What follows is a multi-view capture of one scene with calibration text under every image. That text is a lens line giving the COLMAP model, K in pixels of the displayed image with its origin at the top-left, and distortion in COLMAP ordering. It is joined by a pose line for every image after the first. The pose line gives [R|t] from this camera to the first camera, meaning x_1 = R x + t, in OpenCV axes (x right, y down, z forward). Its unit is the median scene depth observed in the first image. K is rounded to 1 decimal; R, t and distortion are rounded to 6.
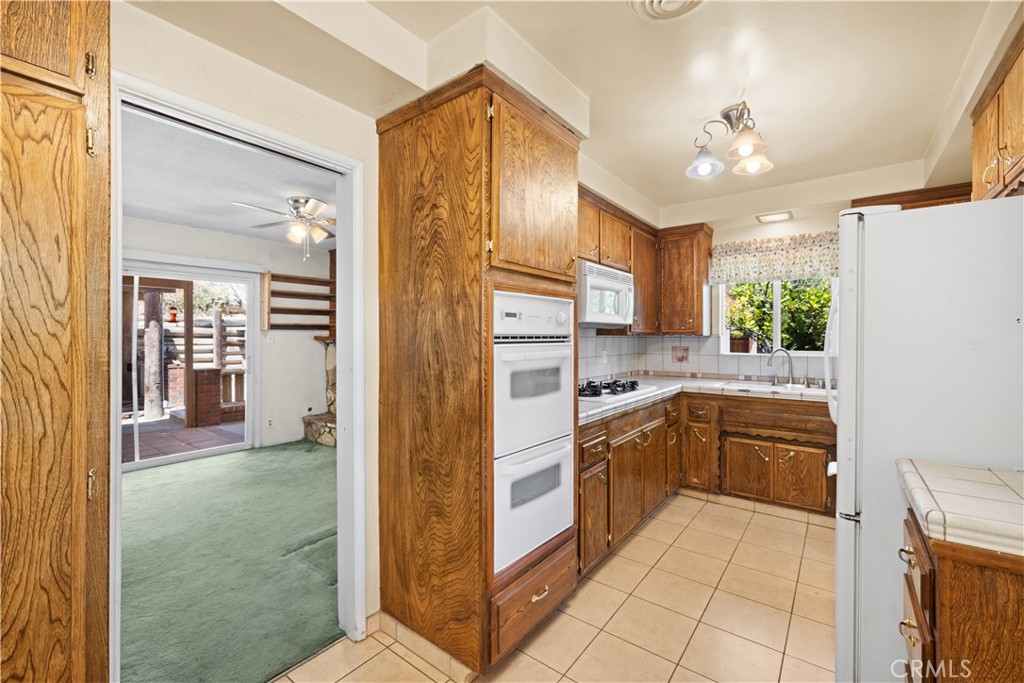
lens RADIAL K [[435.6, 0, 514.3], [0, 435.6, 336.7], [0, 0, 1]] dist [-0.000772, 0.001390]
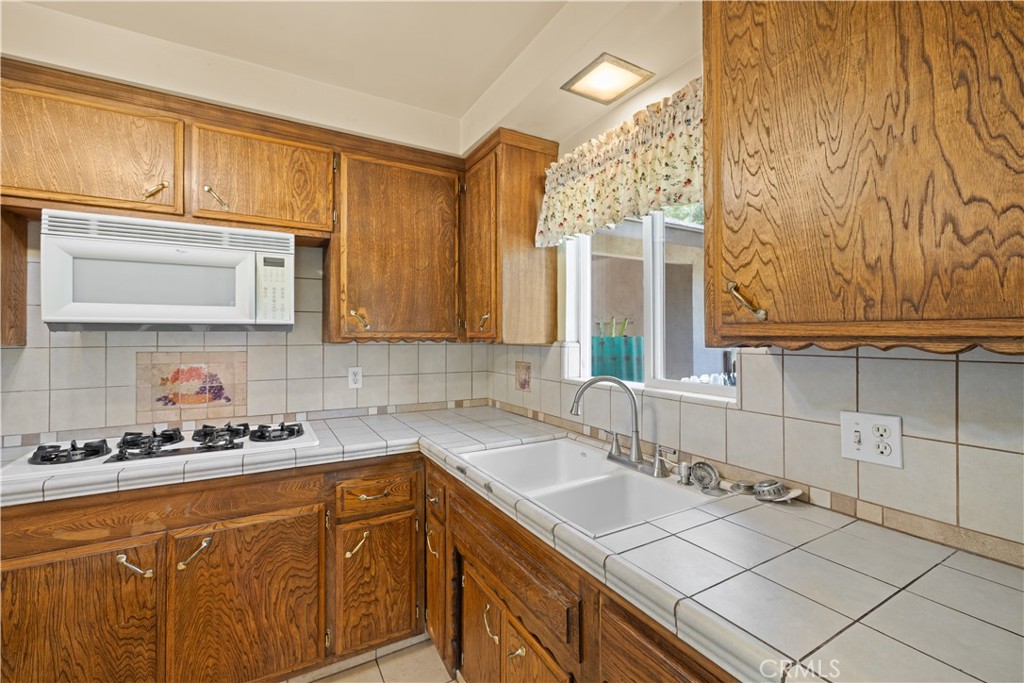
lens RADIAL K [[435.6, 0, 508.8], [0, 435.6, 338.0], [0, 0, 1]] dist [-0.000772, 0.001390]
pose [[0.916990, 0.004058, -0.398891, 0.711441], [-0.006522, 0.999967, -0.004820, -0.007498], [0.398858, 0.007022, 0.916986, 0.569376]]
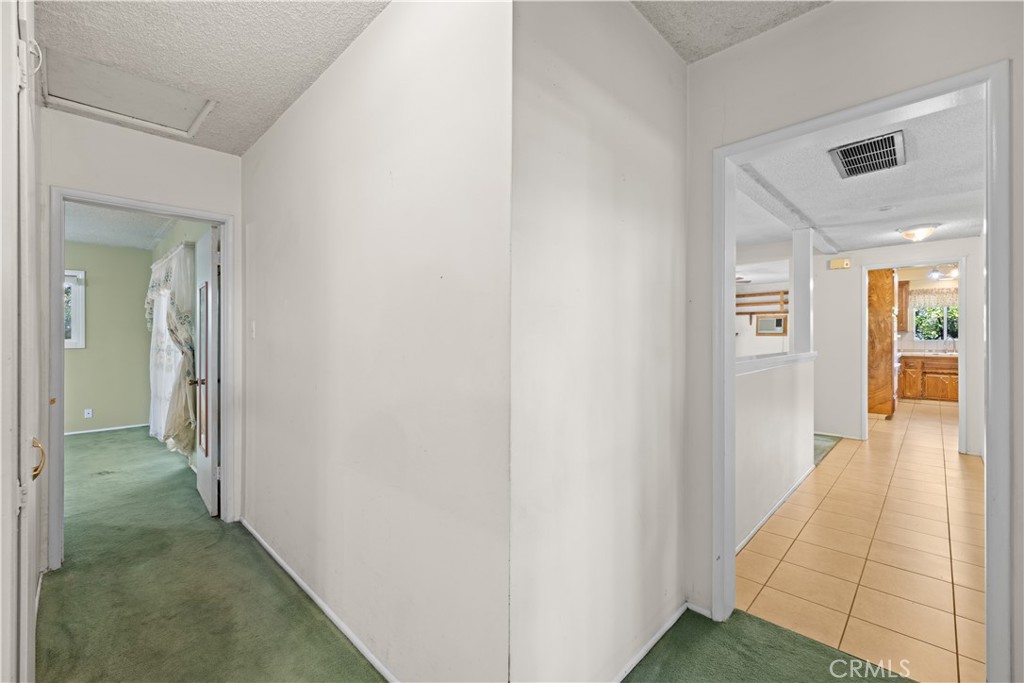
lens RADIAL K [[435.6, 0, 512.3], [0, 435.6, 334.4], [0, 0, 1]] dist [-0.000772, 0.001390]
pose [[0.992019, -0.002814, -0.126056, -1.395129], [0.002121, 0.999982, -0.005630, 0.022365], [0.126070, 0.005317, 0.992007, -1.576651]]
